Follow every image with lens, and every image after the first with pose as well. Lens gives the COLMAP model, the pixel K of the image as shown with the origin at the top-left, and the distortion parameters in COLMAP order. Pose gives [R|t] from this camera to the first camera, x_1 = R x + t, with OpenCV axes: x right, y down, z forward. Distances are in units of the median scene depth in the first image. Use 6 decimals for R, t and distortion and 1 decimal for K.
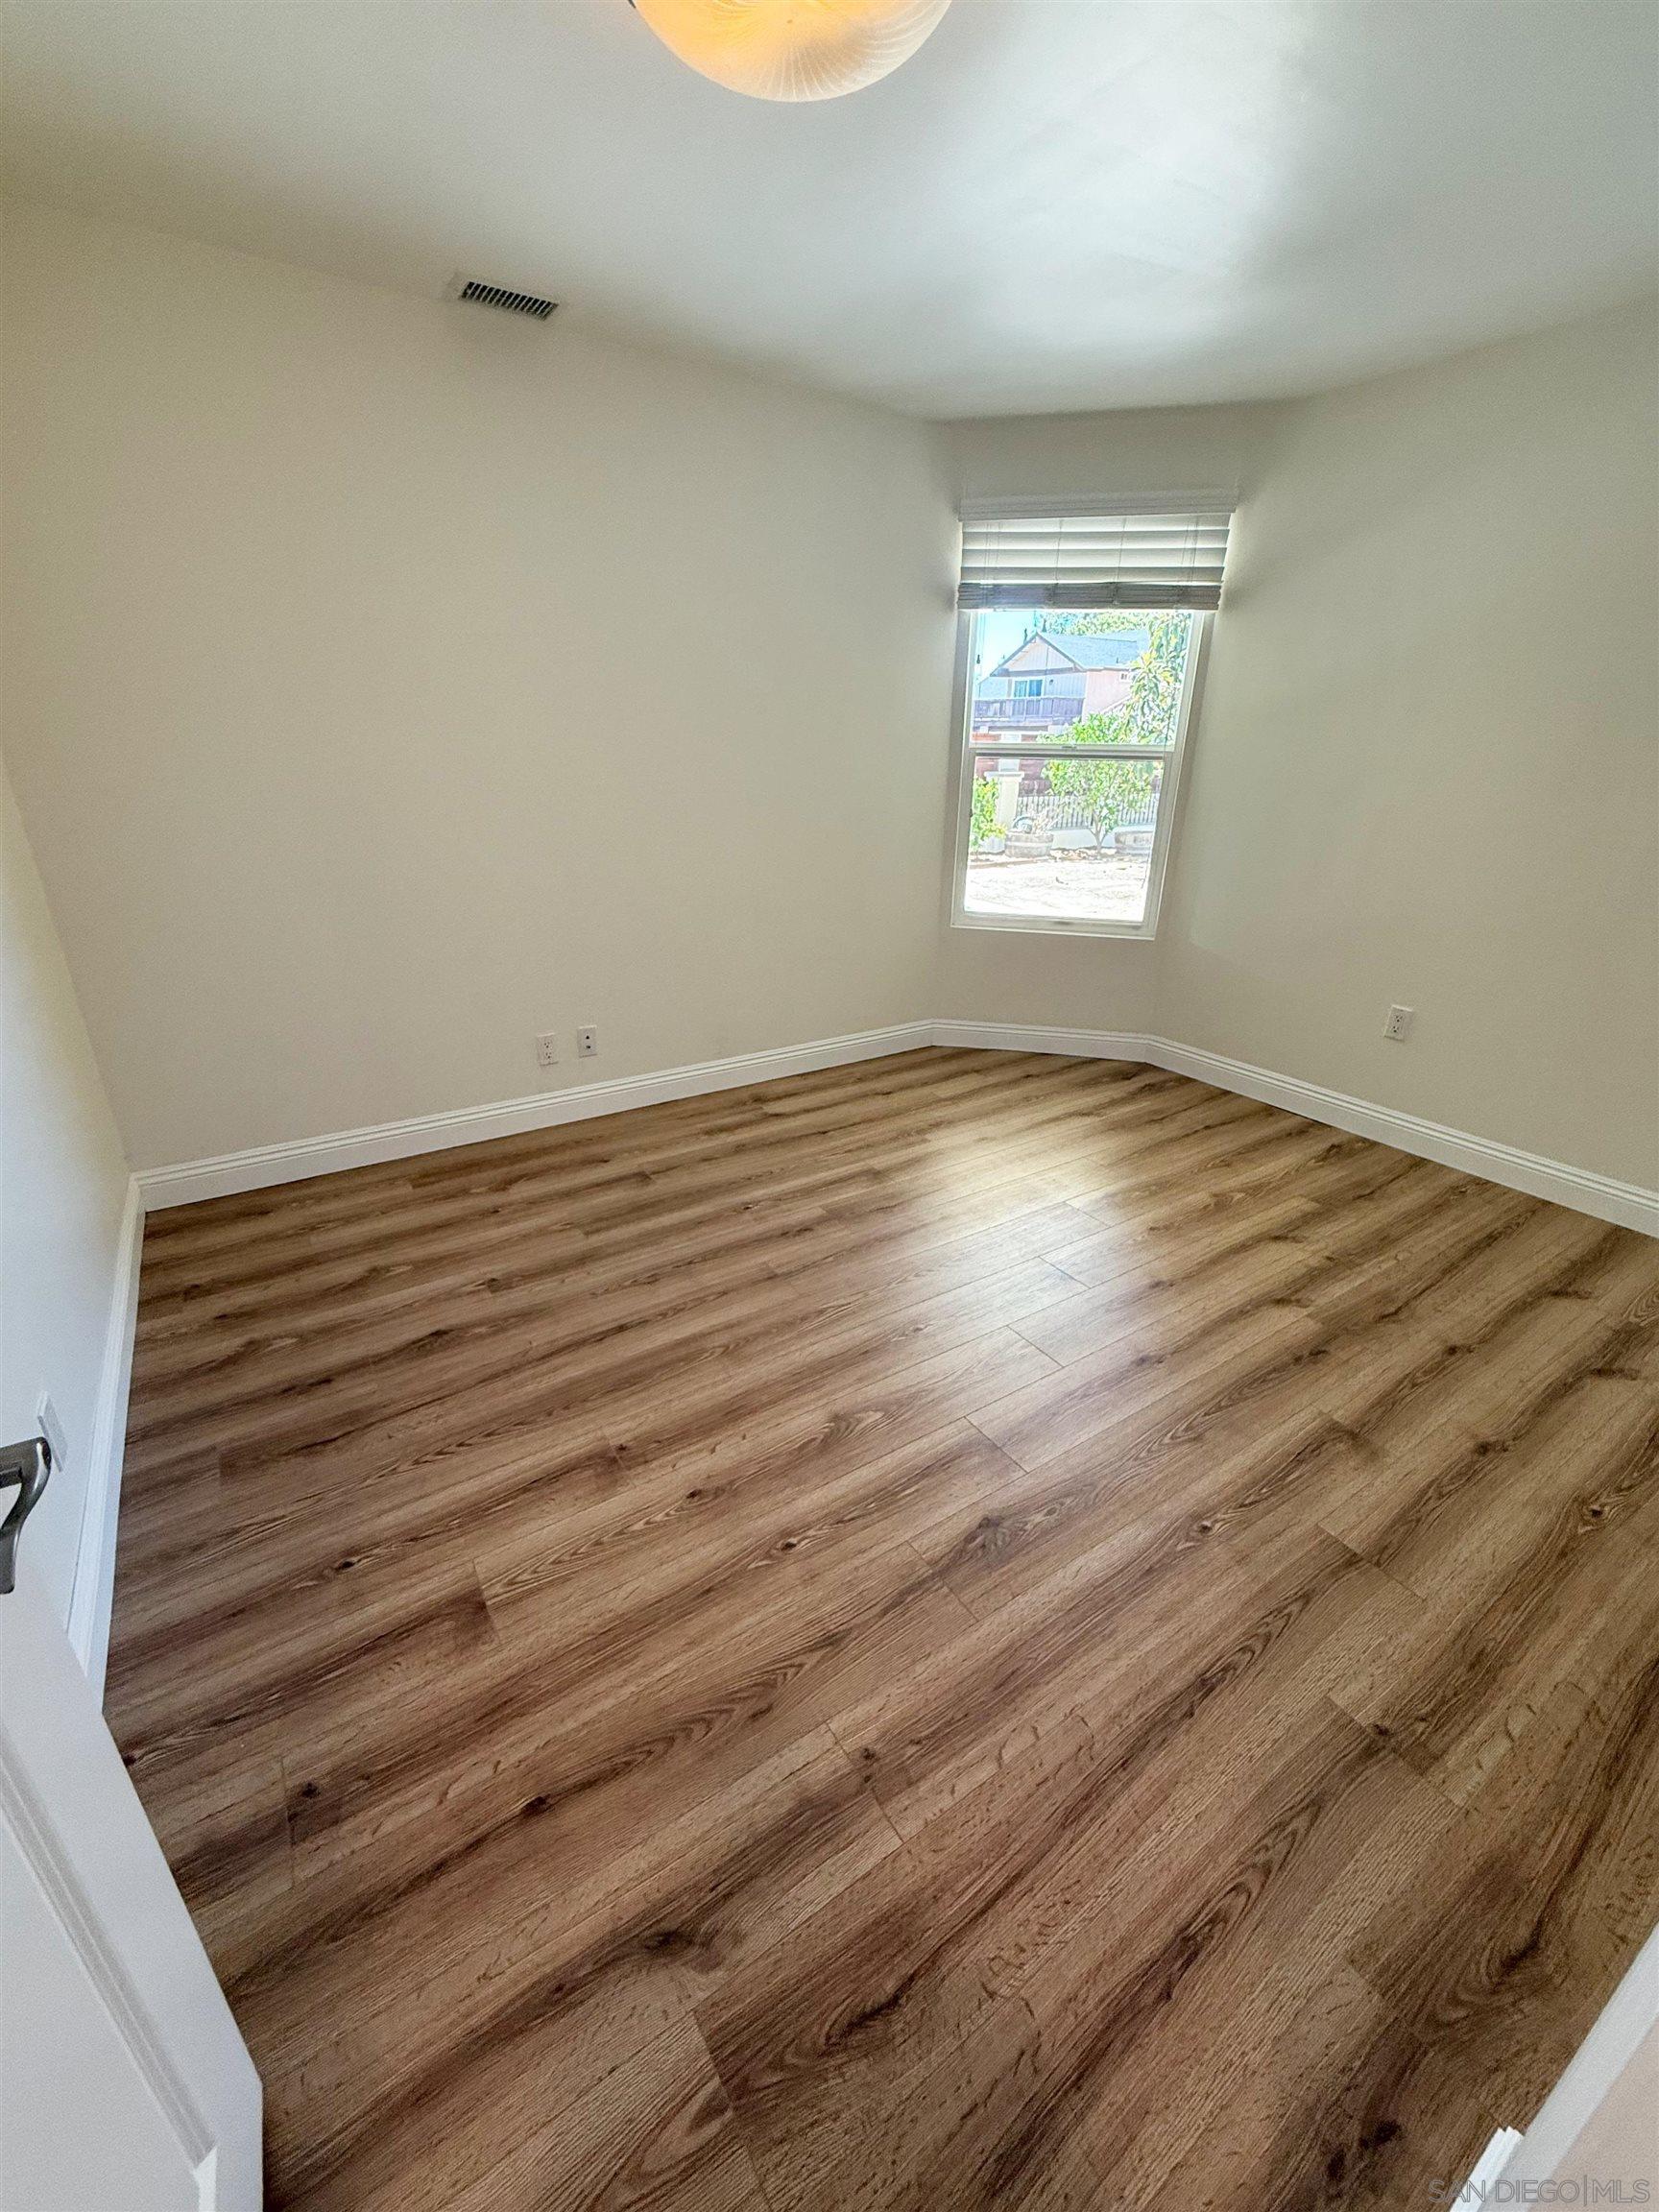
lens RADIAL K [[899.2, 0, 832.9], [0, 899.2, 1107.0], [0, 0, 1]] dist [-0.001514, 0.000328]
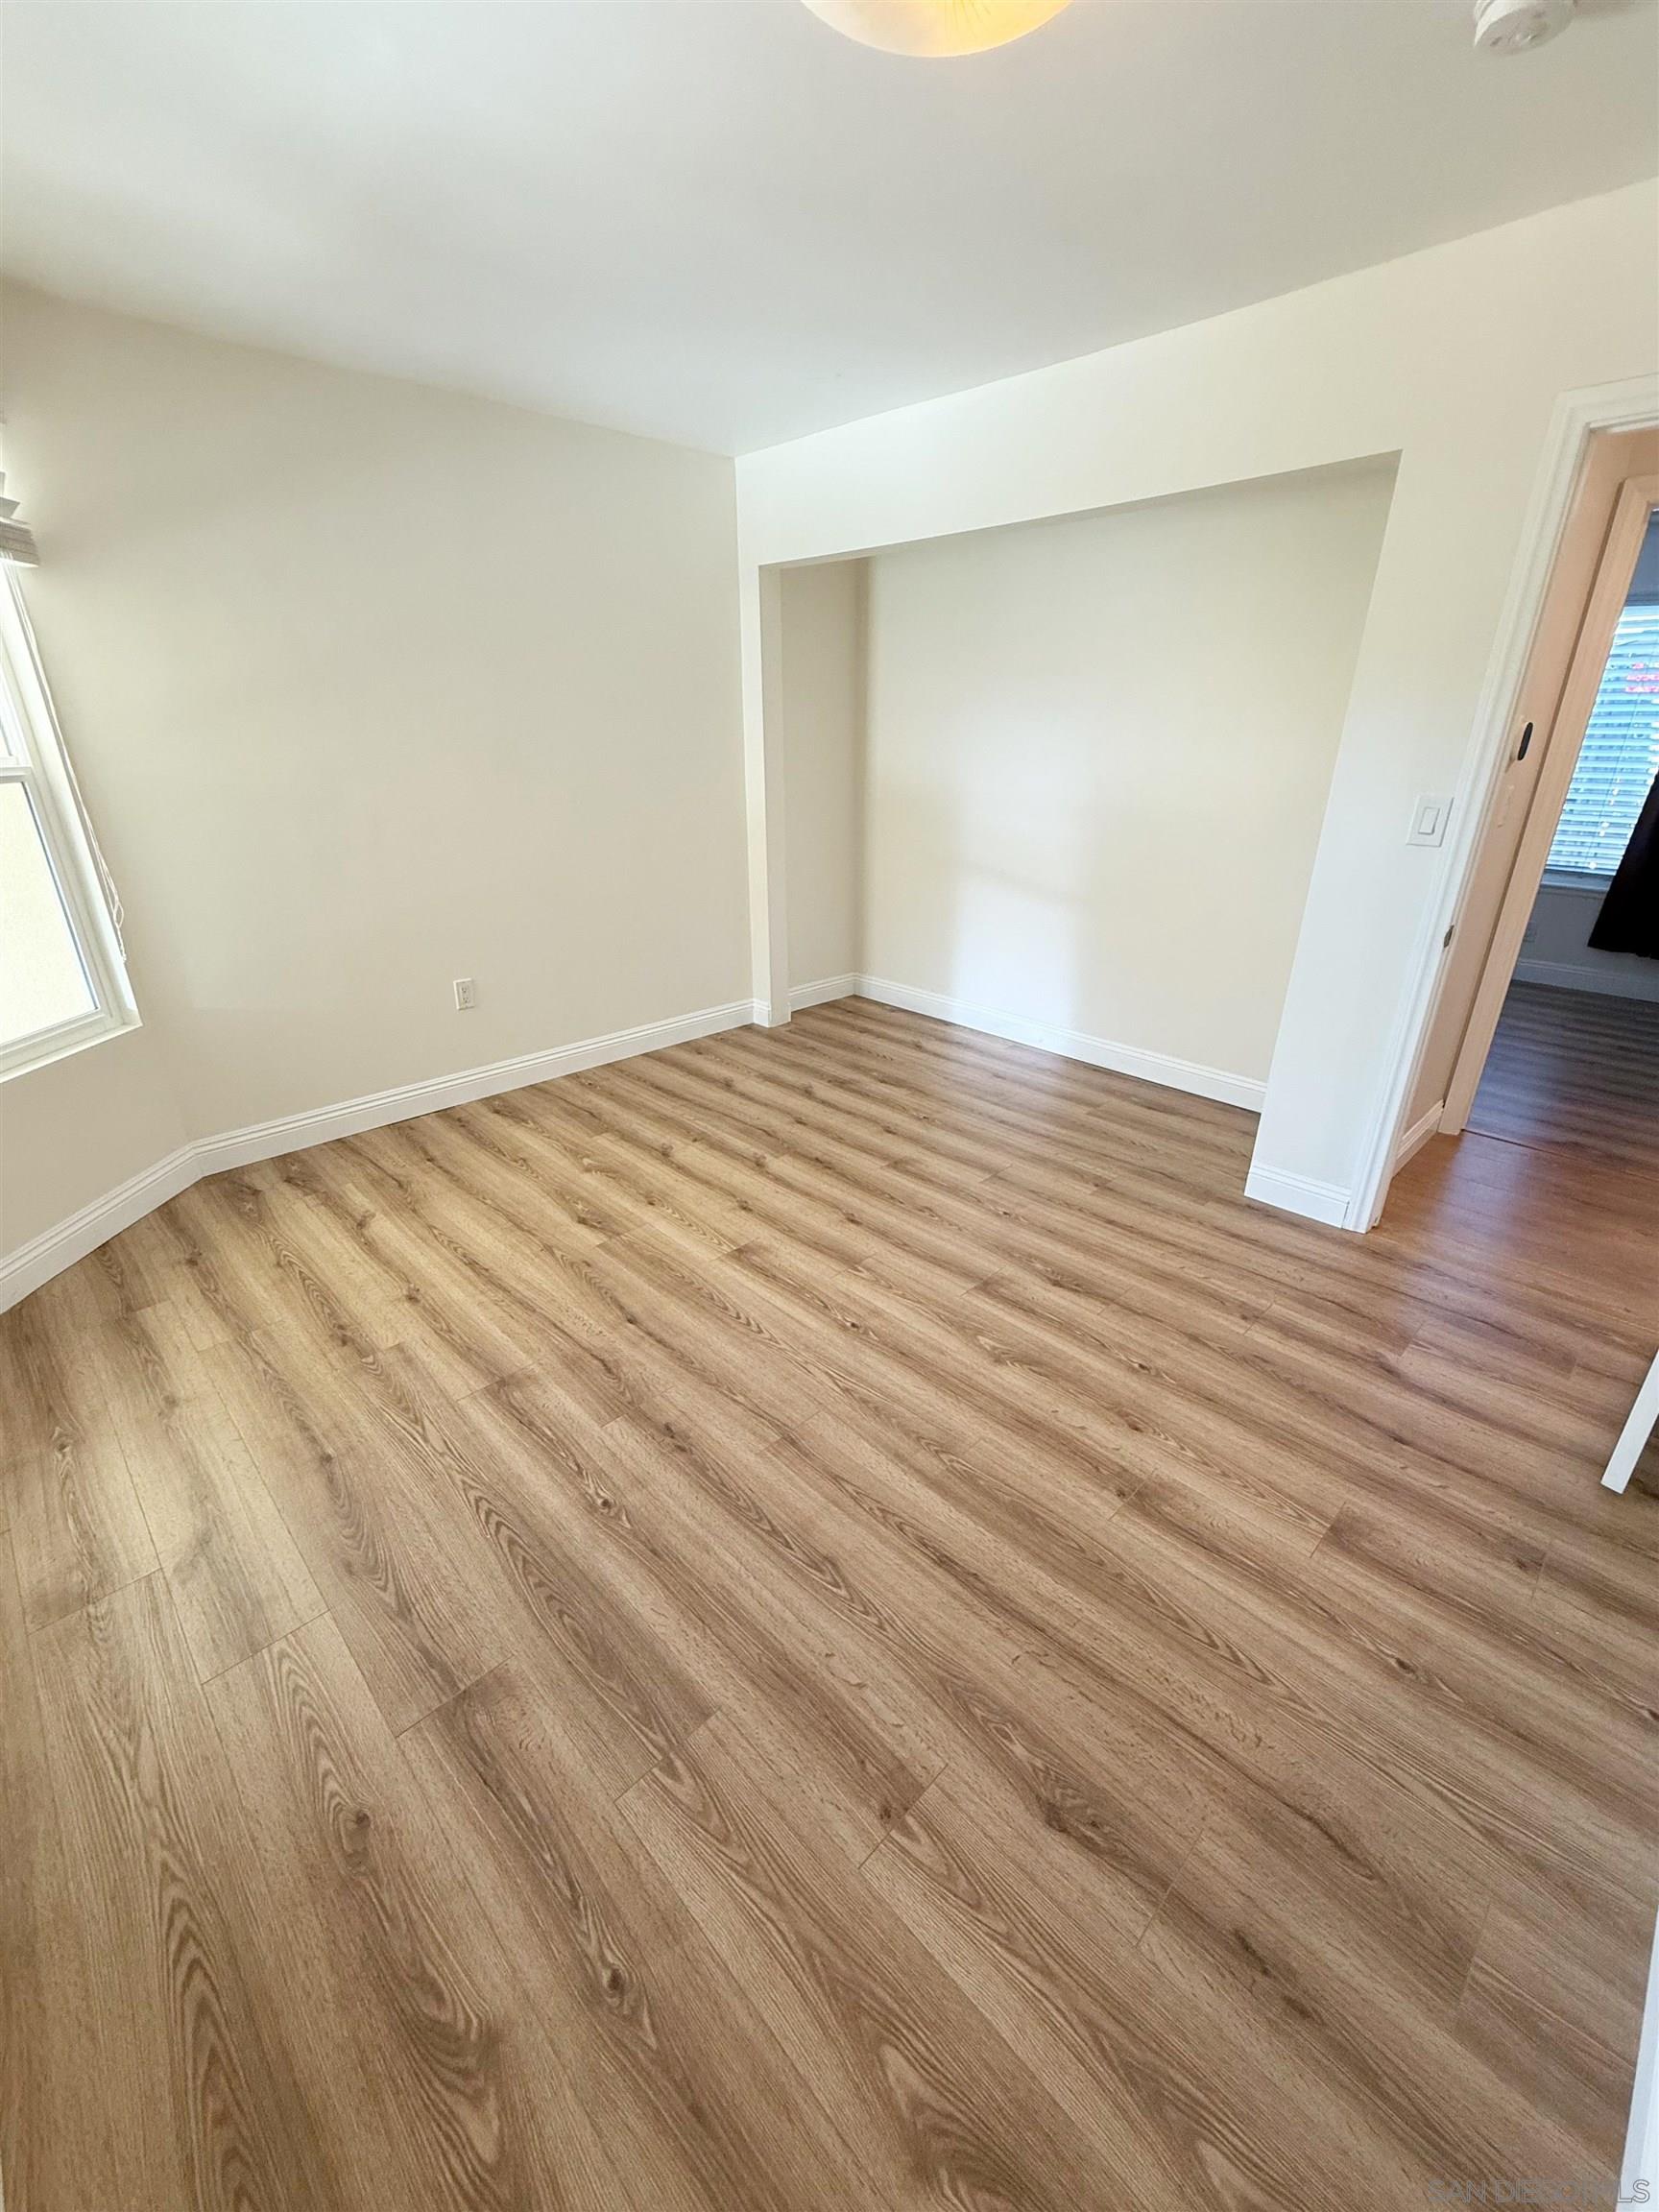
lens RADIAL K [[899.2, 0, 832.9], [0, 899.2, 1107.0], [0, 0, 1]] dist [-0.001514, 0.000328]
pose [[-0.186031, -0.398399, 0.898148, -0.741169], [0.370949, 0.817977, 0.439671, -0.430000], [-0.909829, 0.414960, -0.004383, 0.927823]]
